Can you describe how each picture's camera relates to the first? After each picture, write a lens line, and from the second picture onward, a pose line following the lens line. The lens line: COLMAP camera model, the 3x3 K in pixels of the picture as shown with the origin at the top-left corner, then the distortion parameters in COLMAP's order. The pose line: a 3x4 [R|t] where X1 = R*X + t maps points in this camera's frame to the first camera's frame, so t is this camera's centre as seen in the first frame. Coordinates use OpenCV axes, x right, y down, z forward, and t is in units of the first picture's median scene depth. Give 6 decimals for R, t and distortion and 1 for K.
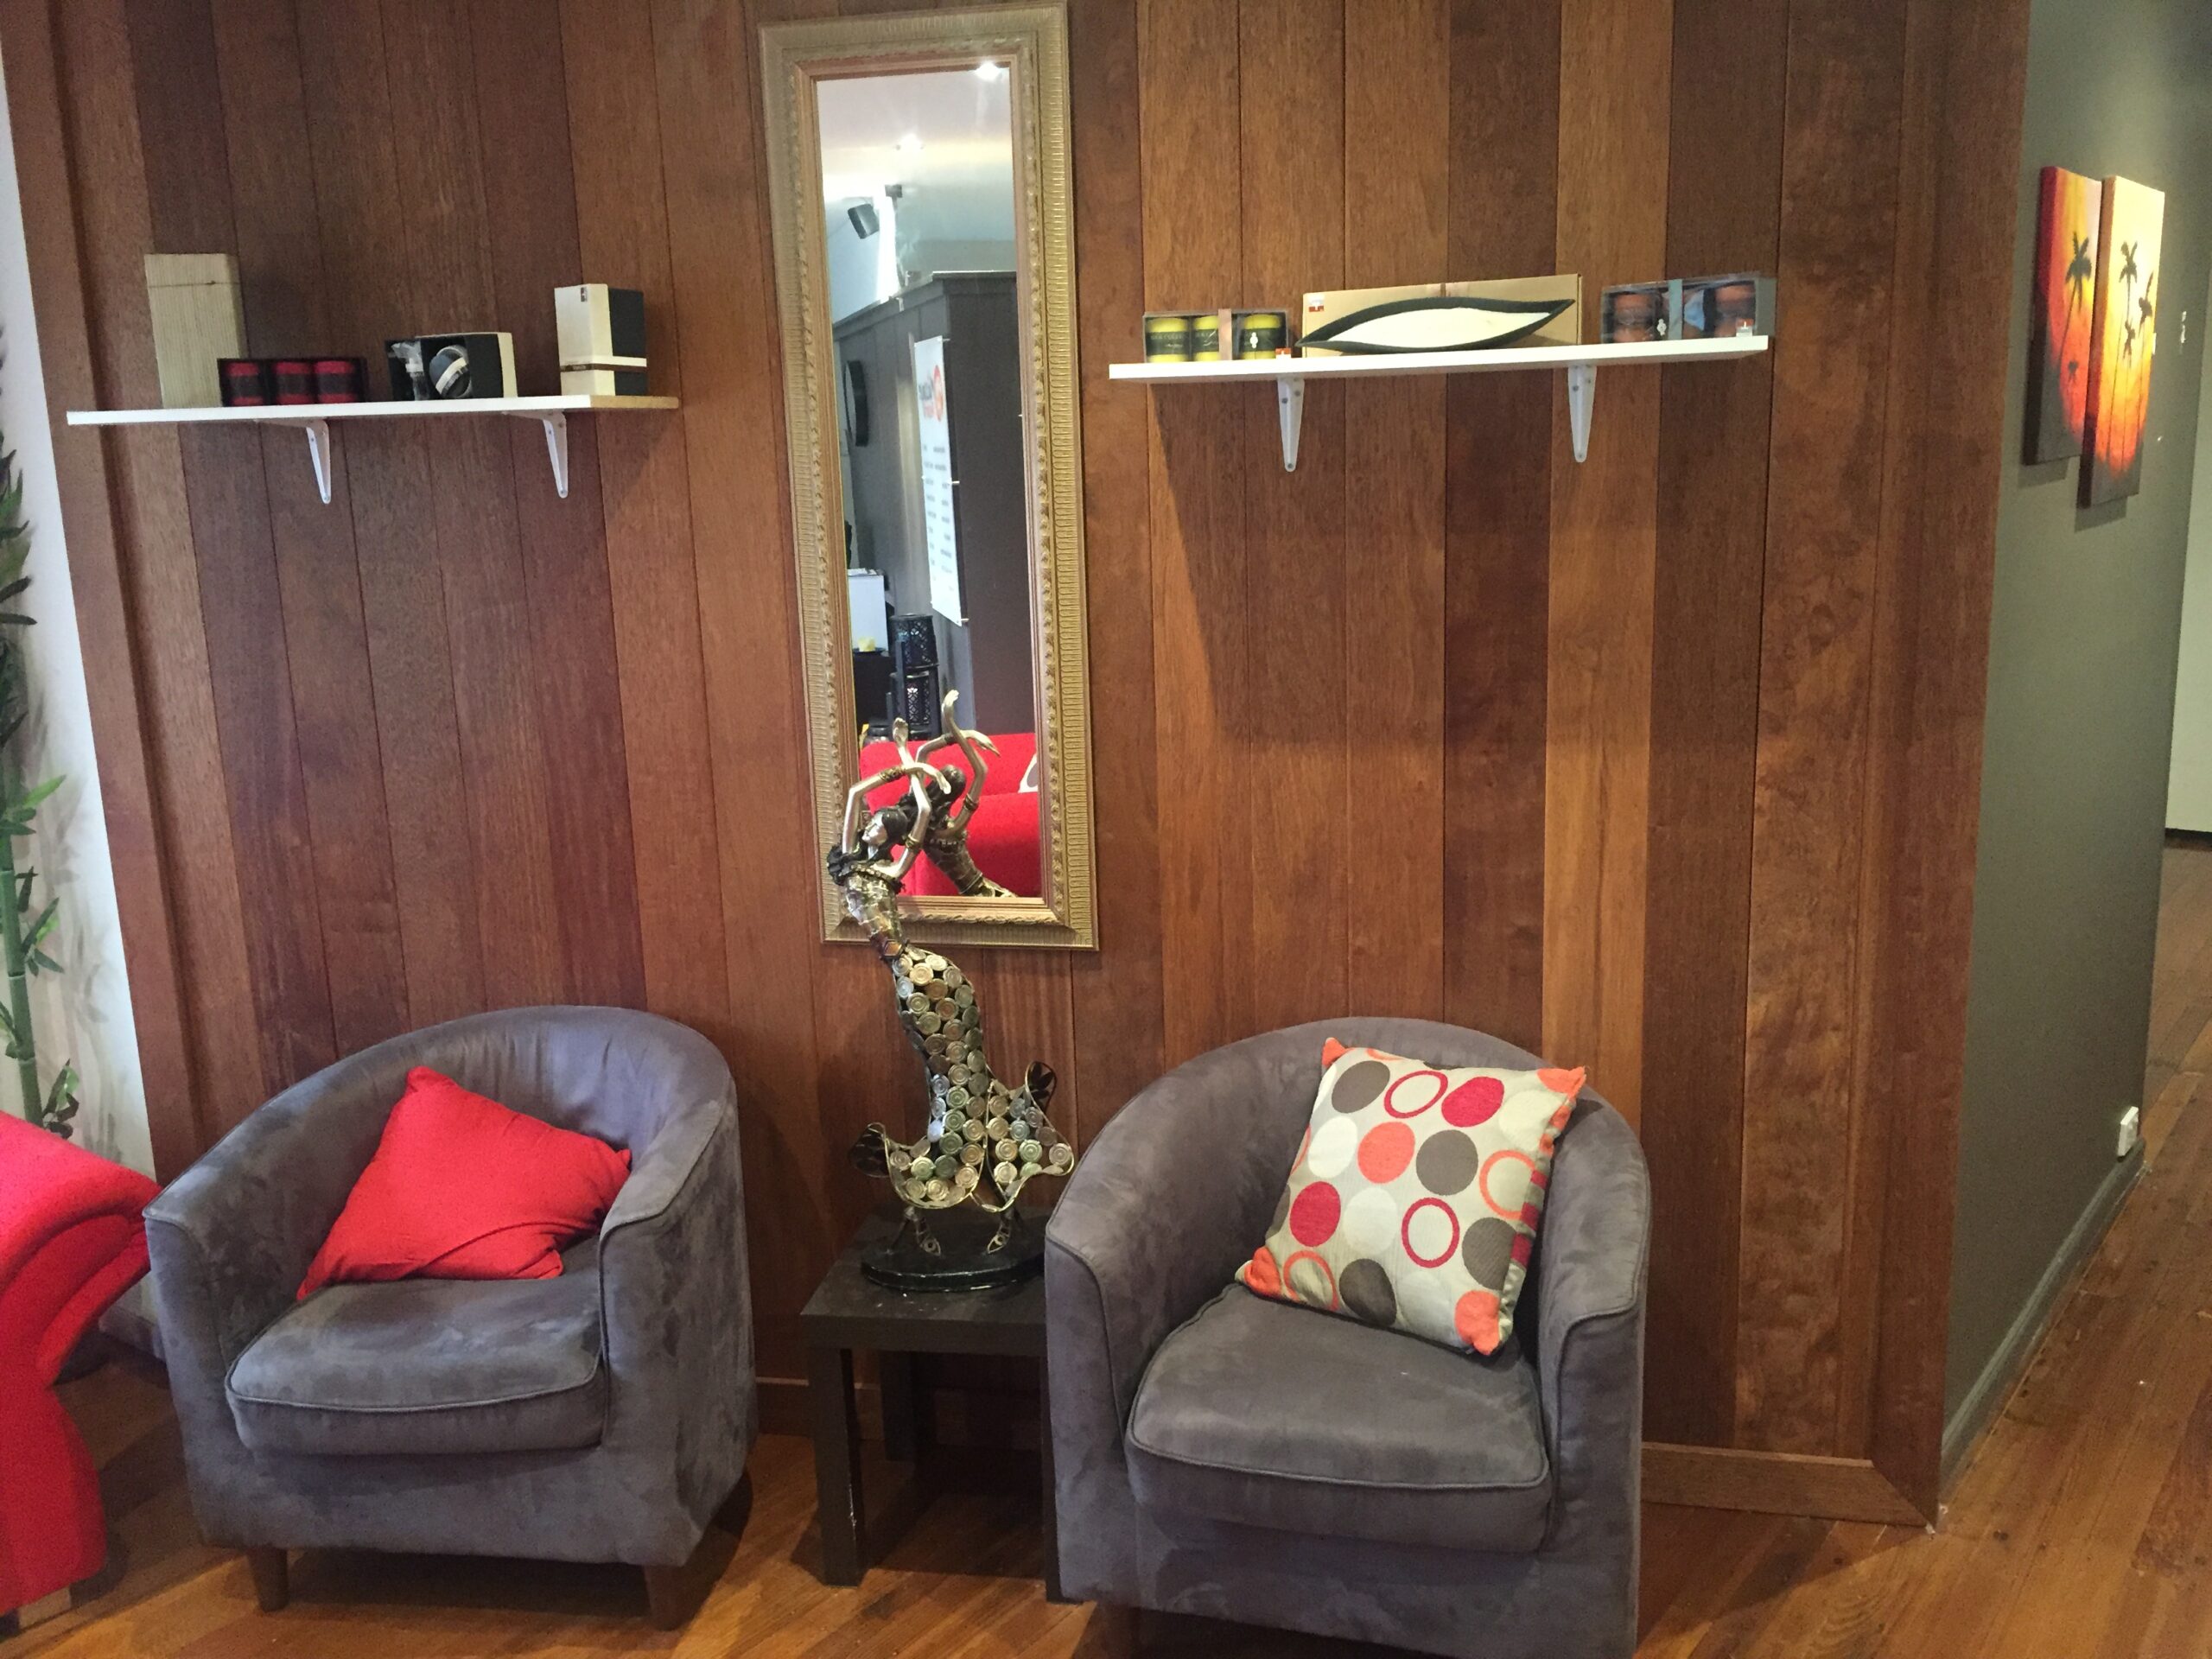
lens RADIAL K [[1865.7, 0, 1106.0], [0, 1865.7, 829.5], [0, 0, 1]] dist [0.078456, -0.107598]
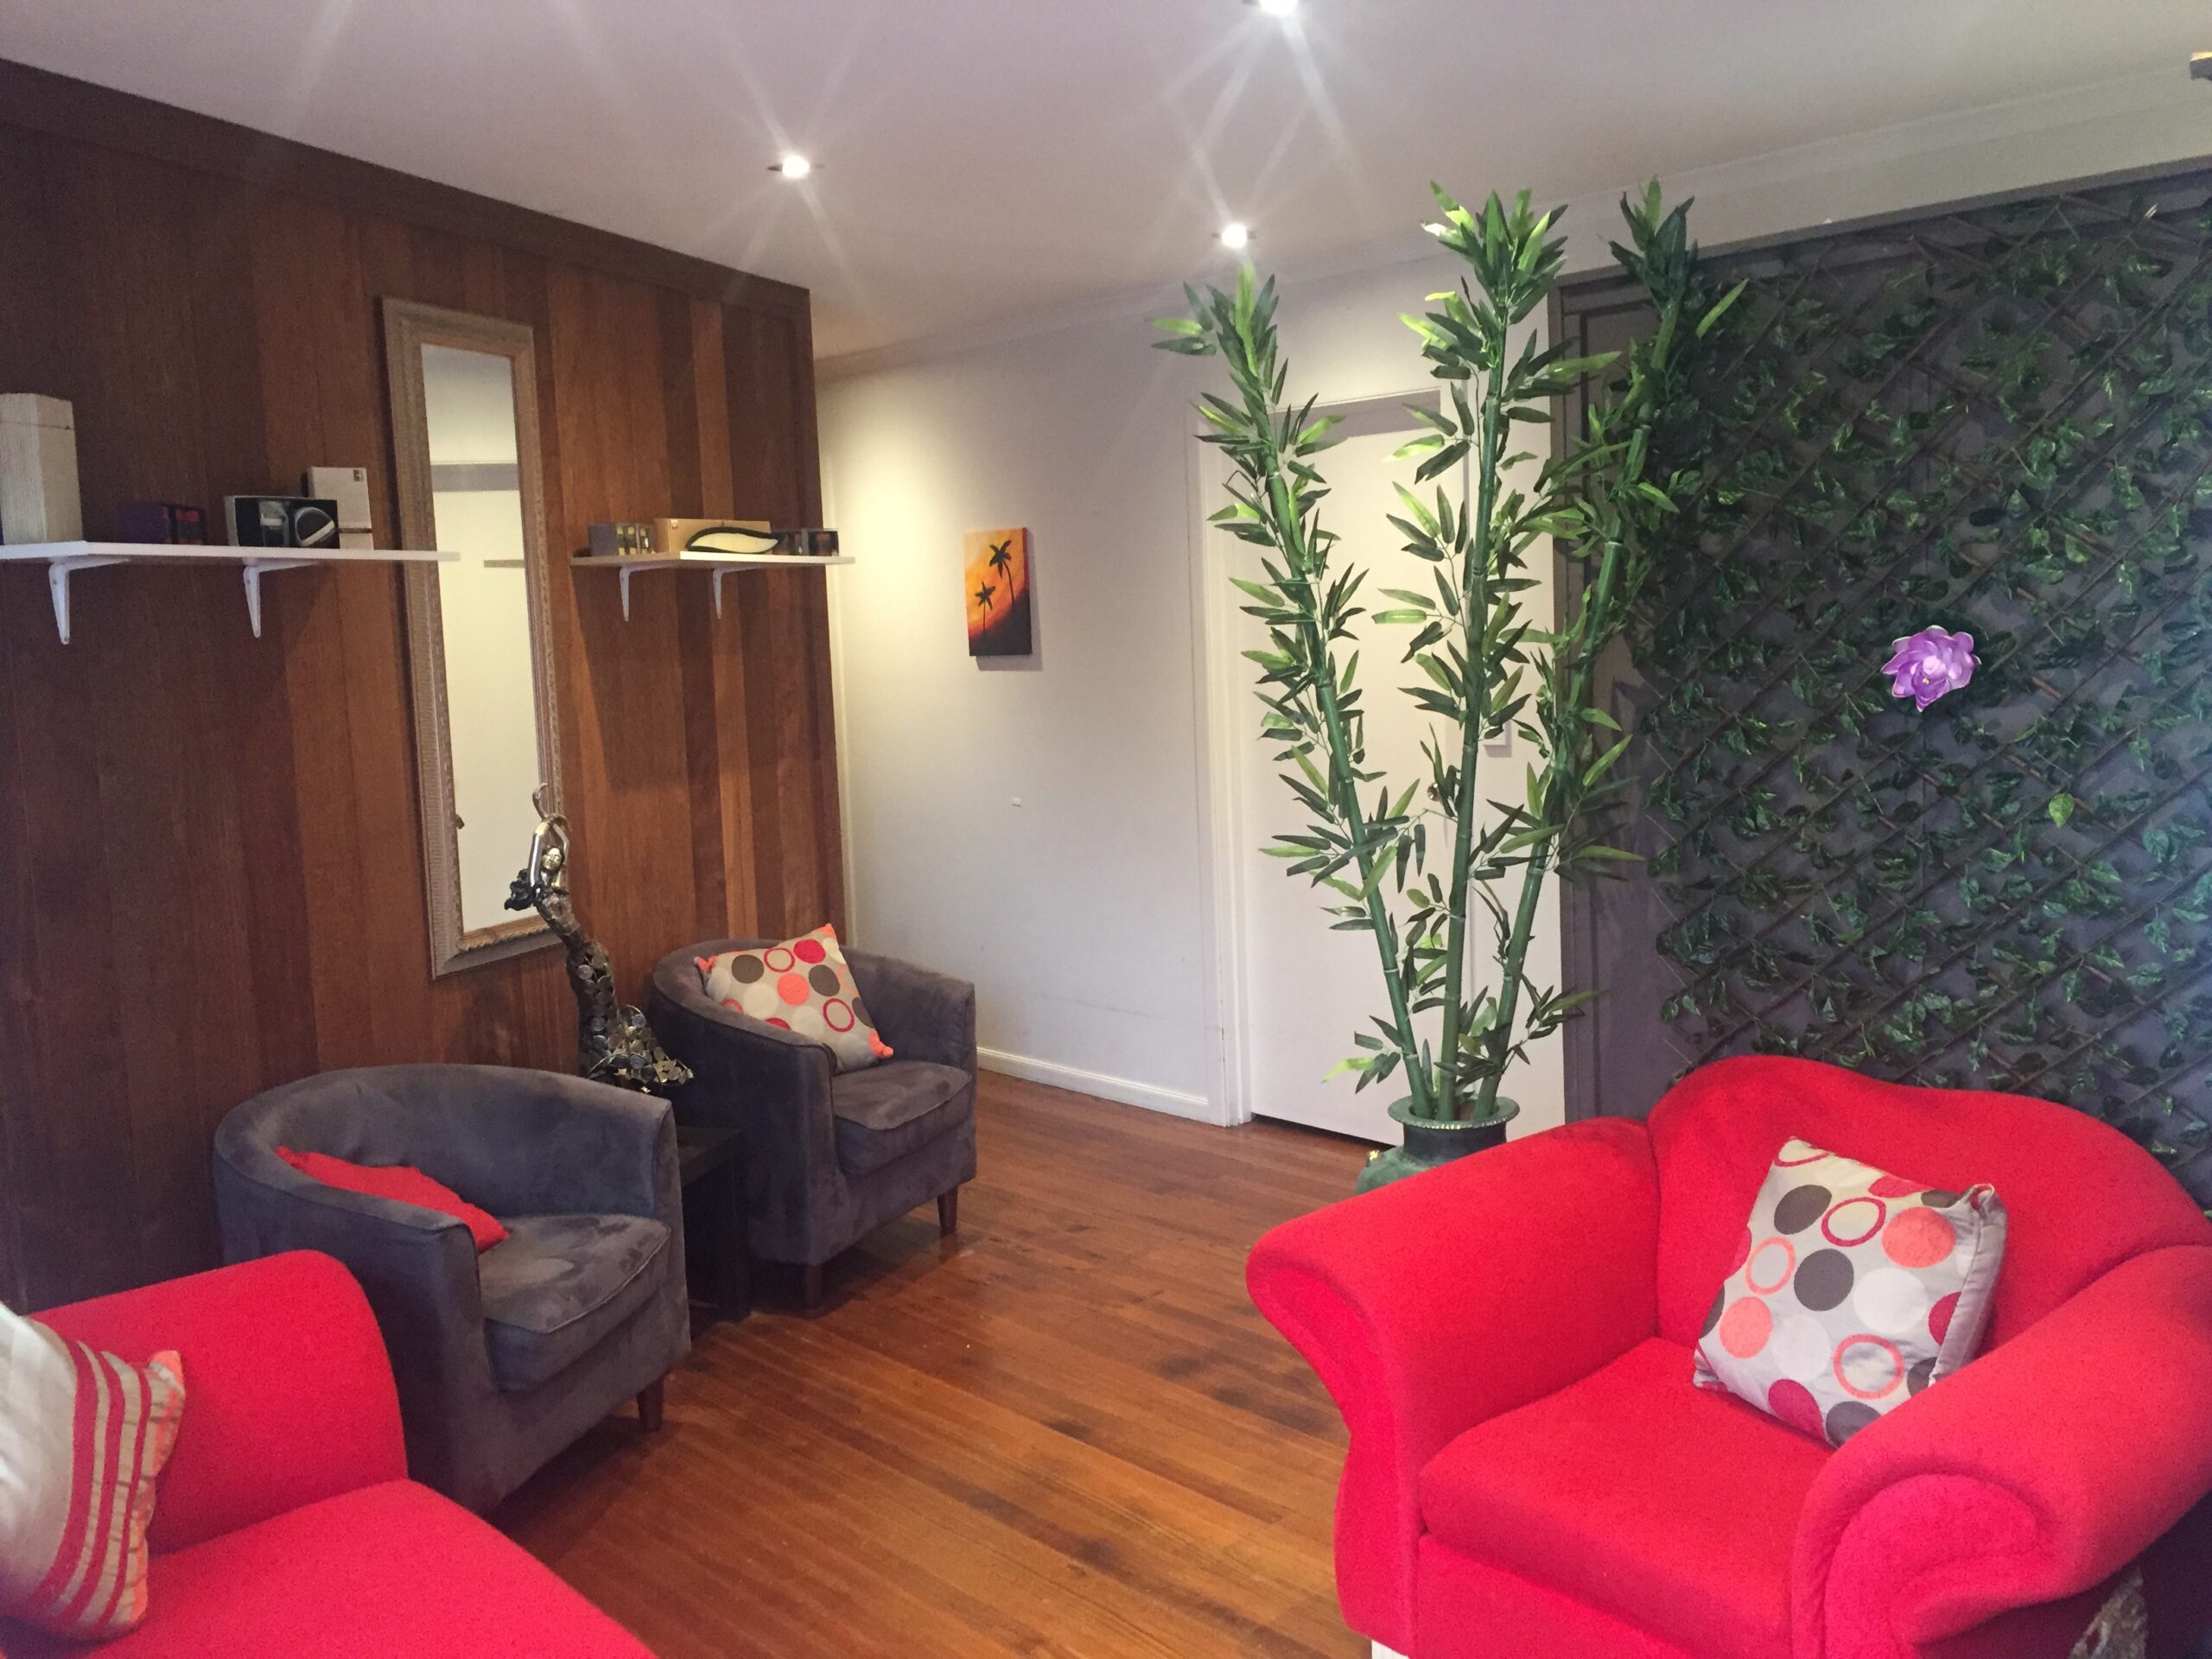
lens RADIAL K [[1865.7, 0, 1106.0], [0, 1865.7, 829.5], [0, 0, 1]] dist [0.078456, -0.107598]
pose [[0.170300, -0.088040, 0.981451, -1.429778], [0.232016, 0.971581, 0.046895, 0.007842], [-0.957688, 0.219726, 0.185887, 0.316923]]
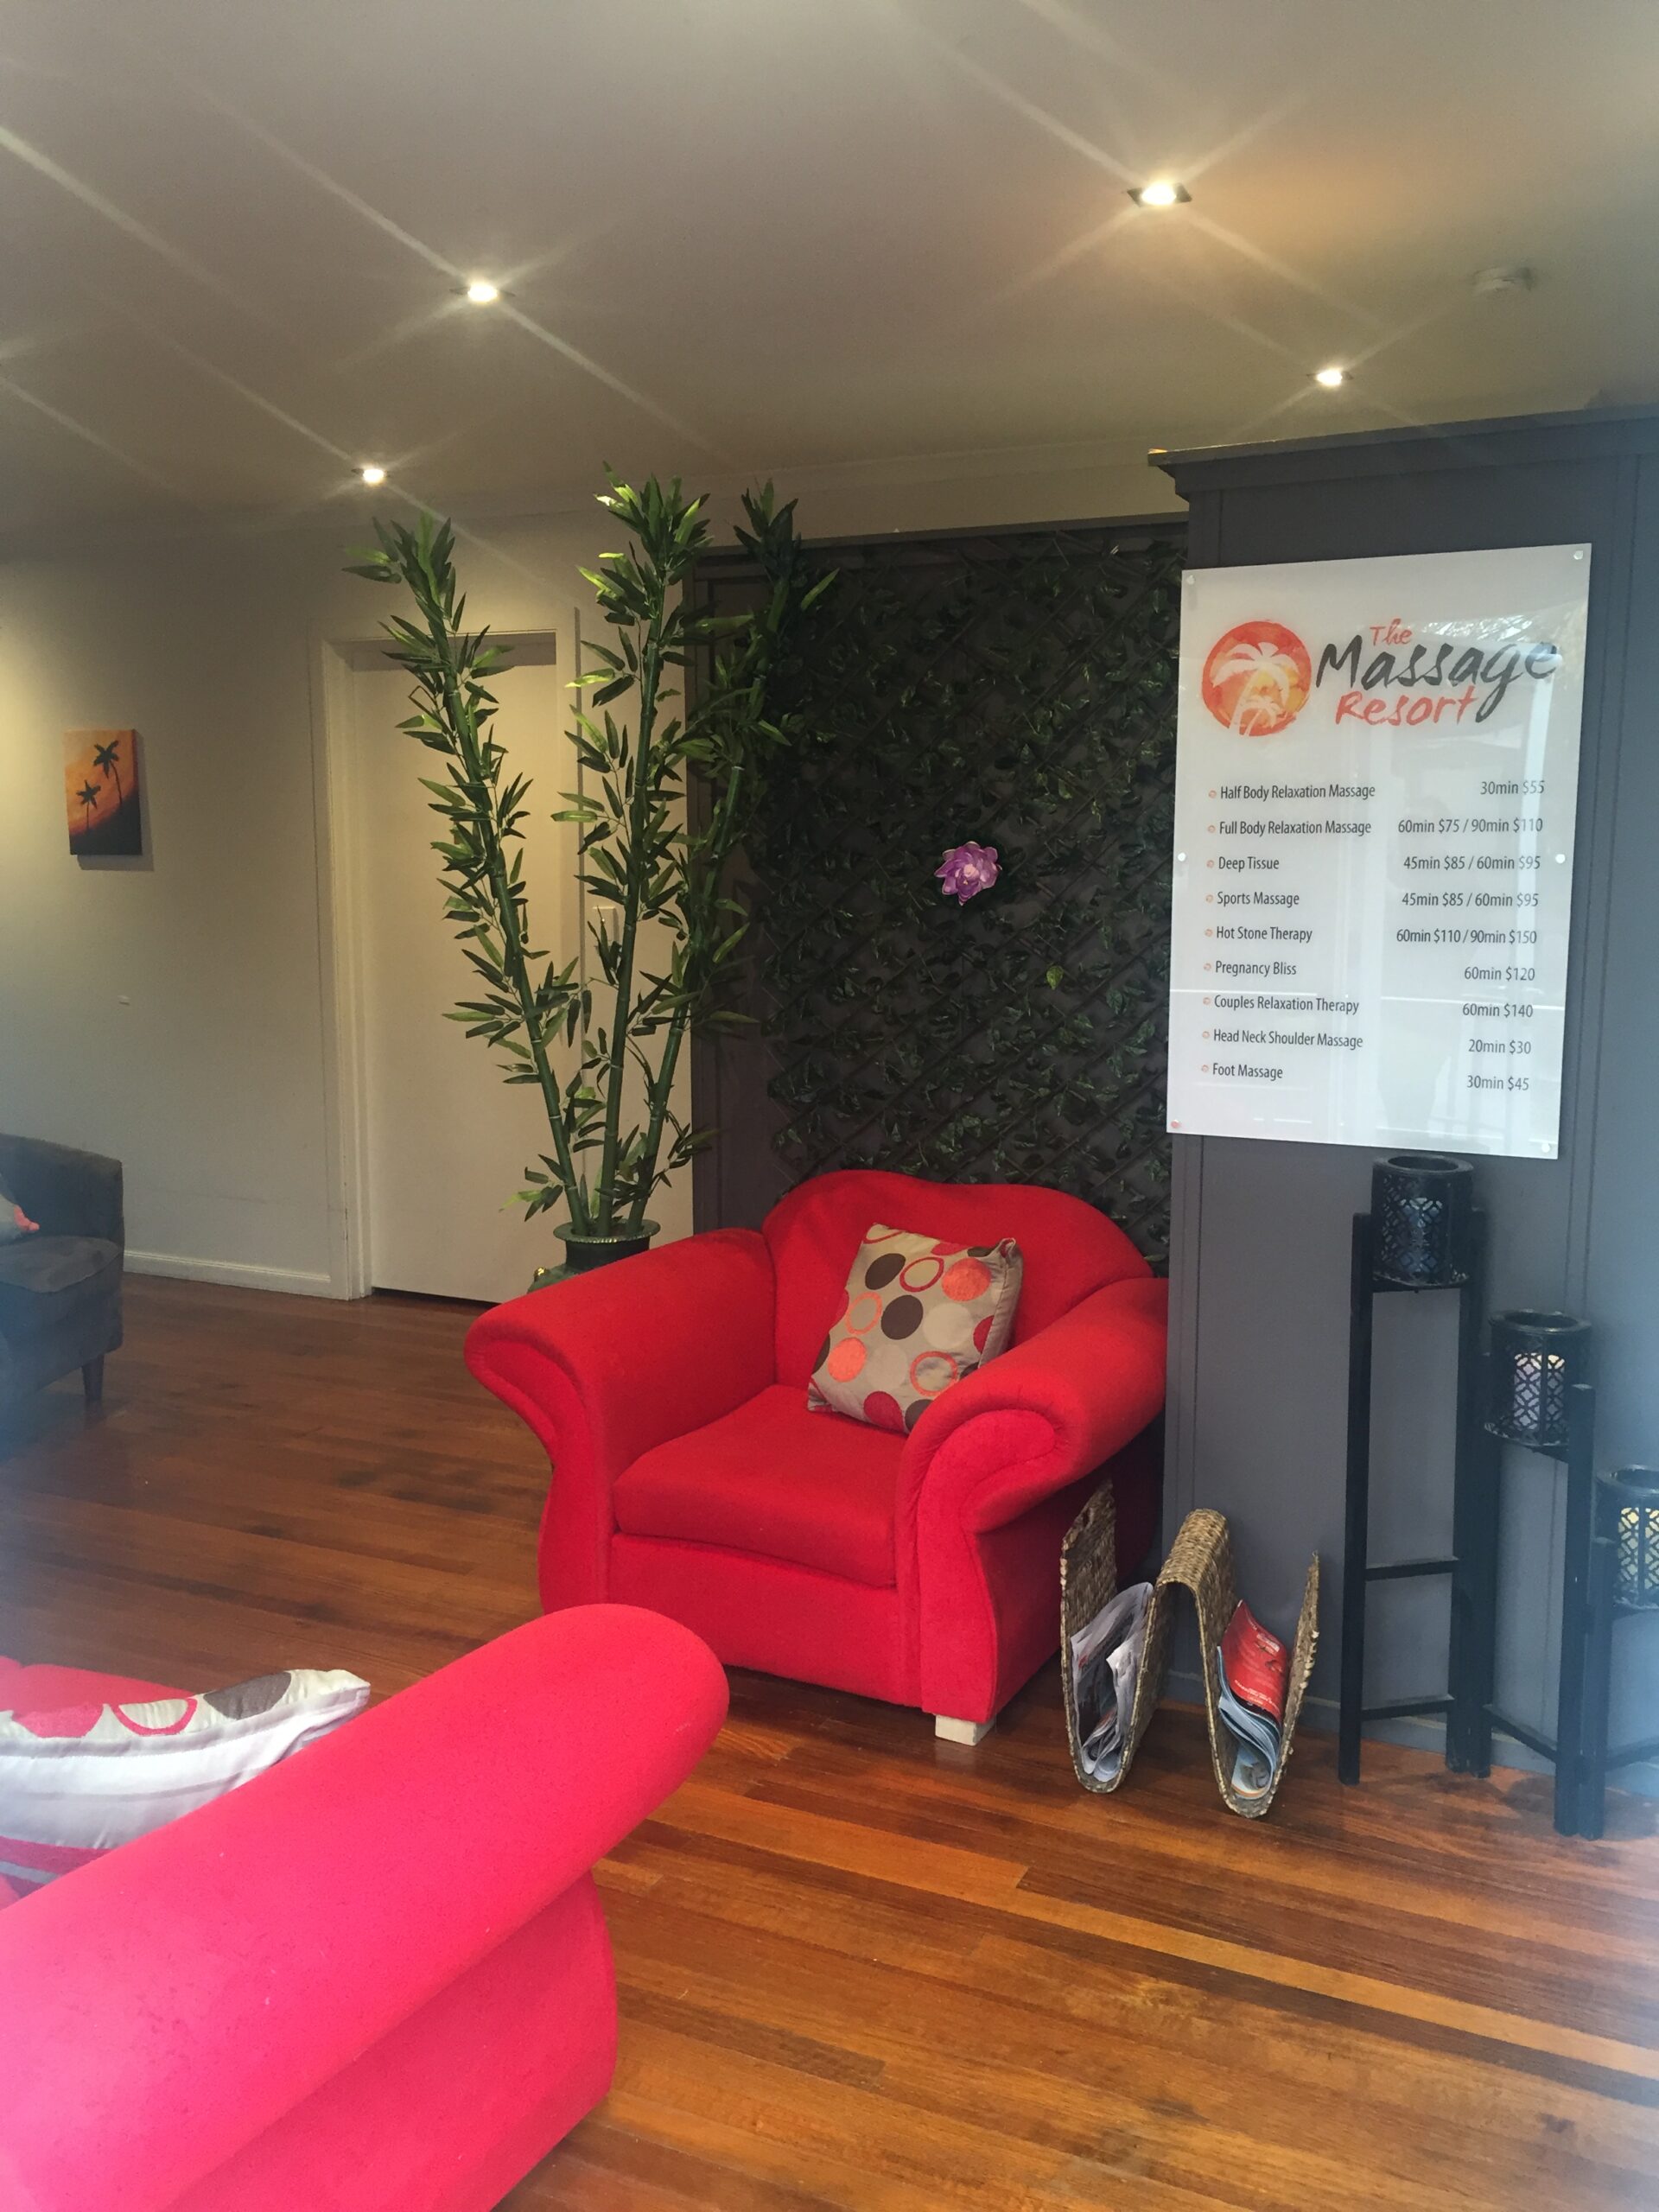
lens RADIAL K [[1865.7, 0, 829.5], [0, 1865.7, 1106.0], [0, 0, 1]] dist [0.078456, -0.107598]
pose [[-0.202488, -0.102810, 0.973873, -1.644717], [0.199484, 0.969292, 0.143803, 0.020838], [-0.958752, 0.223391, -0.175761, 0.422358]]
